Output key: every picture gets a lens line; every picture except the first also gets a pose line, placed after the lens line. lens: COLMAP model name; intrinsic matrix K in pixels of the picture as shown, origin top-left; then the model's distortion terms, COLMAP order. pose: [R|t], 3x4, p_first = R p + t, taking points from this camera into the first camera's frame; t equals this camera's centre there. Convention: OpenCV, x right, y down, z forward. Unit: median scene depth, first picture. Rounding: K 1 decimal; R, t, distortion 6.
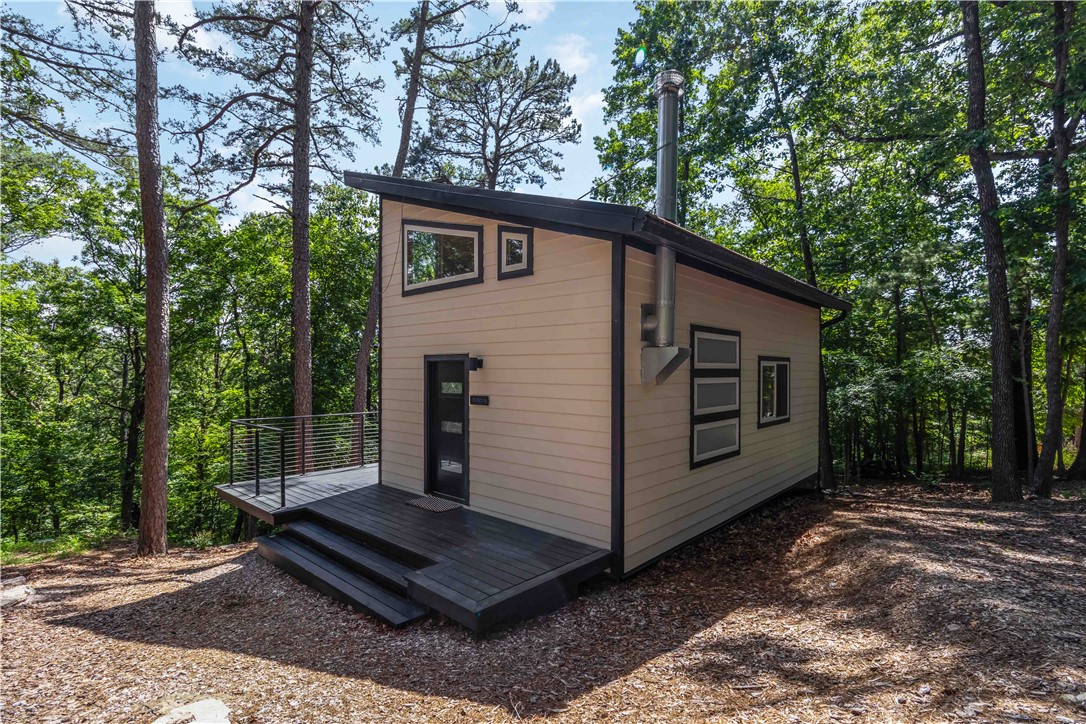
lens RADIAL K [[518.9, 0, 542.2], [0, 518.9, 378.4], [0, 0, 1]] dist [0.000862, 0.000070]
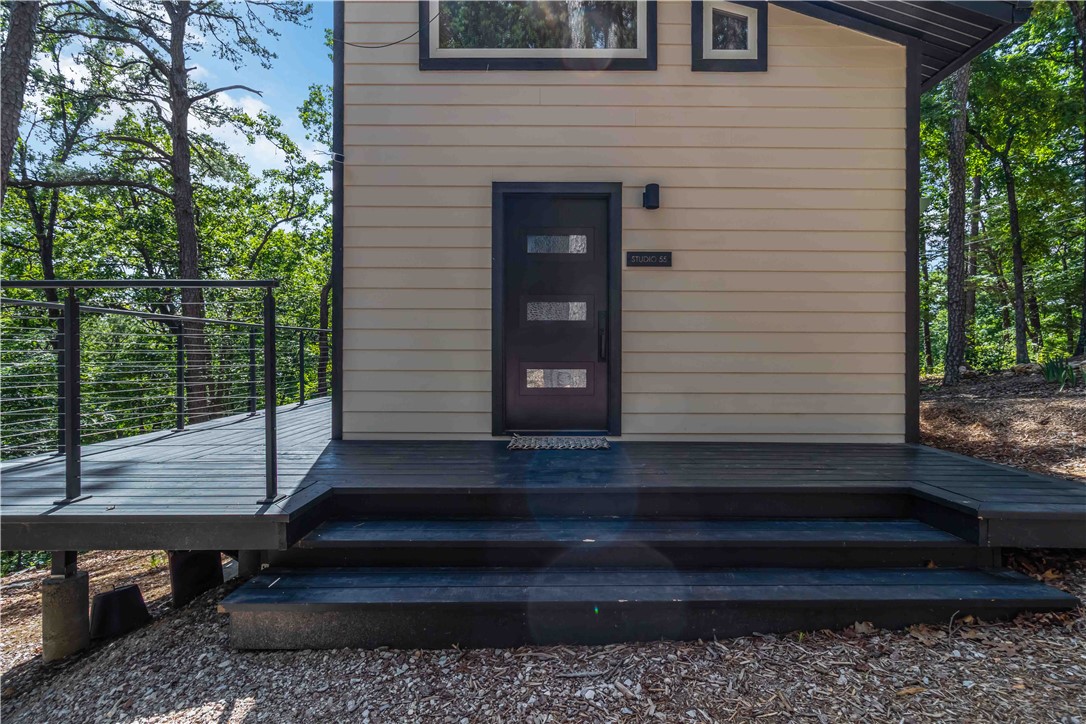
lens RADIAL K [[504.5, 0, 556.3], [0, 504.5, 355.1], [0, 0, 1]] dist [0.003525, 0.000496]
pose [[0.733458, -0.007055, 0.679699, -0.602838], [0.008572, 0.999963, 0.001130, 0.152773], [-0.679681, 0.004997, 0.733491, 0.625266]]
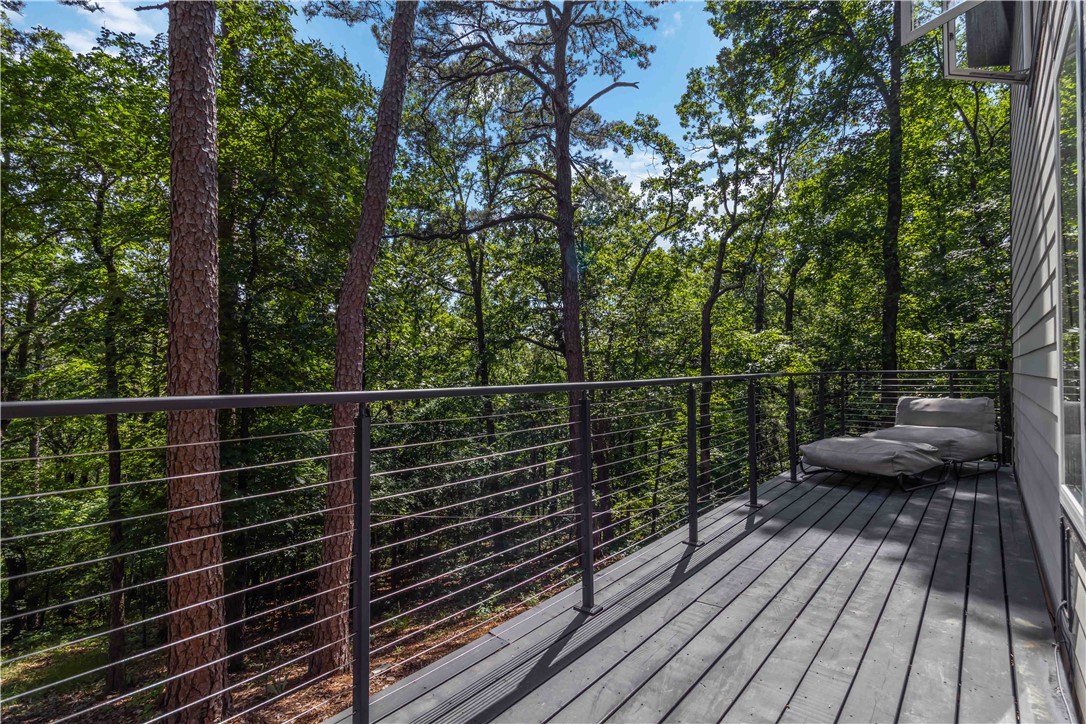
lens RADIAL K [[507.5, 0, 543.0], [0, 507.5, 362.0], [0, 0, 1]] dist [0.002882, 0.000384]
pose [[0.999850, -0.008216, 0.015268, -0.424925], [0.008647, 0.999561, -0.028350, 0.100237], [-0.015028, 0.028477, 0.999481, 1.251472]]
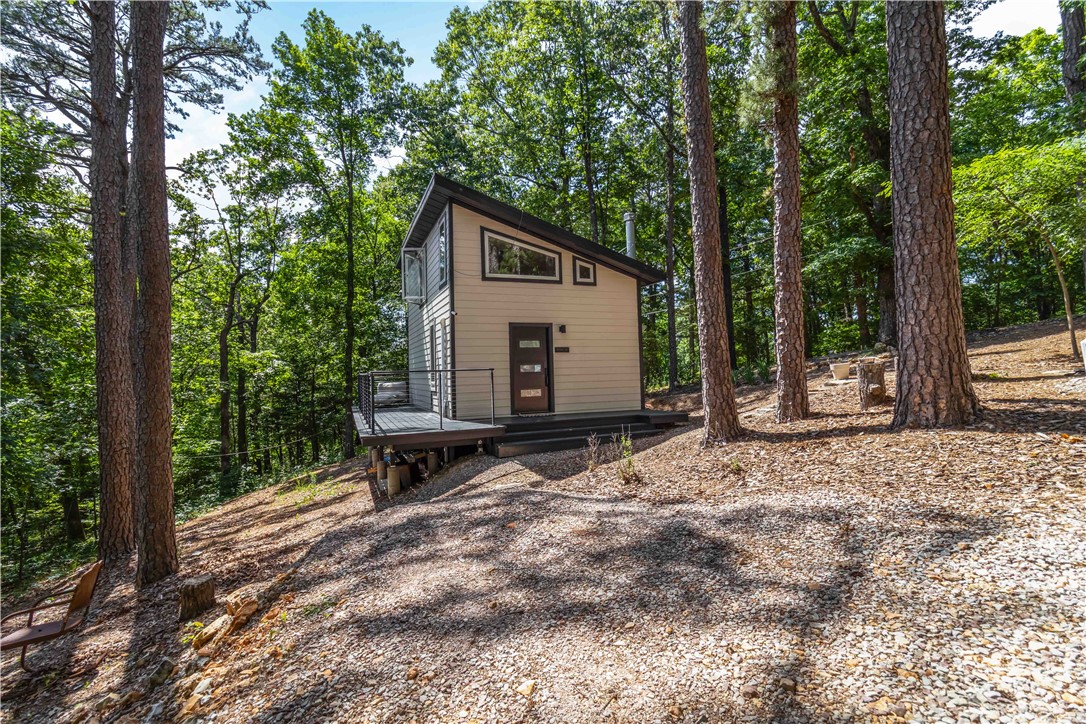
lens RADIAL K [[507.5, 0, 543.0], [0, 507.5, 362.0], [0, 0, 1]] dist [0.002882, 0.000384]
pose [[0.439007, 0.001149, 0.898483, -1.680346], [0.036015, 0.999173, -0.018875, 0.112477], [-0.897762, 0.040645, 0.438602, 0.295269]]
